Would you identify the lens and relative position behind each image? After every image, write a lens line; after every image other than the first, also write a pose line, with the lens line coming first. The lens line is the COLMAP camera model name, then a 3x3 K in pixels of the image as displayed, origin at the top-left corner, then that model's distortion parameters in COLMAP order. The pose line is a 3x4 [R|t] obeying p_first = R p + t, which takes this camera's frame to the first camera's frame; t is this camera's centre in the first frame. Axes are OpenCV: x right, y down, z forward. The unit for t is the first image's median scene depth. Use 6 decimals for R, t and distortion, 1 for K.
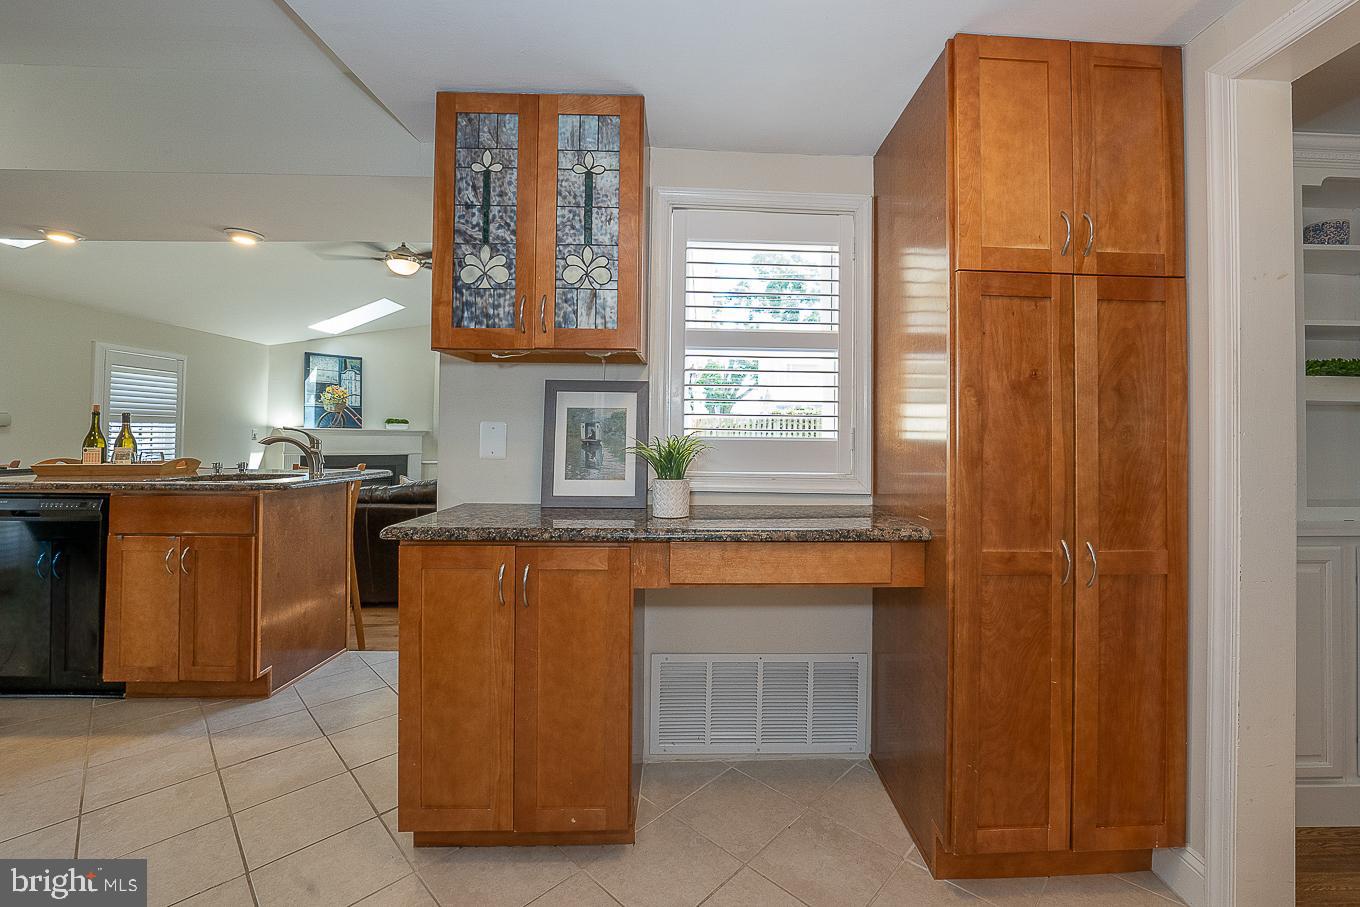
lens RADIAL K [[563.4, 0, 683.8], [0, 563.4, 440.8], [0, 0, 1]] dist [-0.001802, 0.000163]
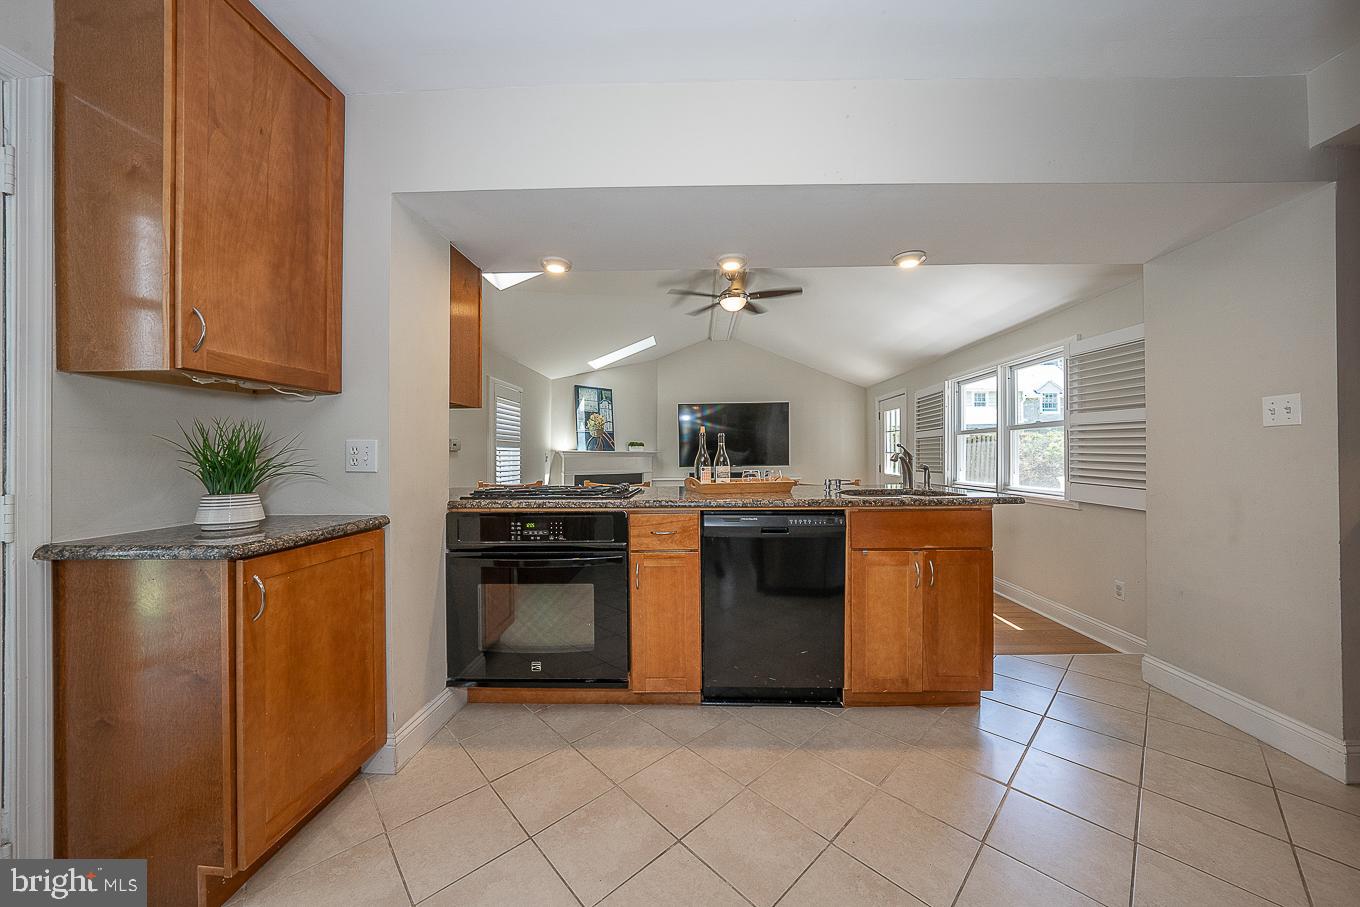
lens RADIAL K [[480.7, 0, 682.7], [0, 480.7, 454.9], [0, 0, 1]] dist [0.003047, 0.000176]
pose [[0.998957, -0.016343, -0.042645, -0.412860], [0.015877, 0.999811, -0.011245, -0.000616], [0.042821, 0.010556, 0.999027, 0.031430]]
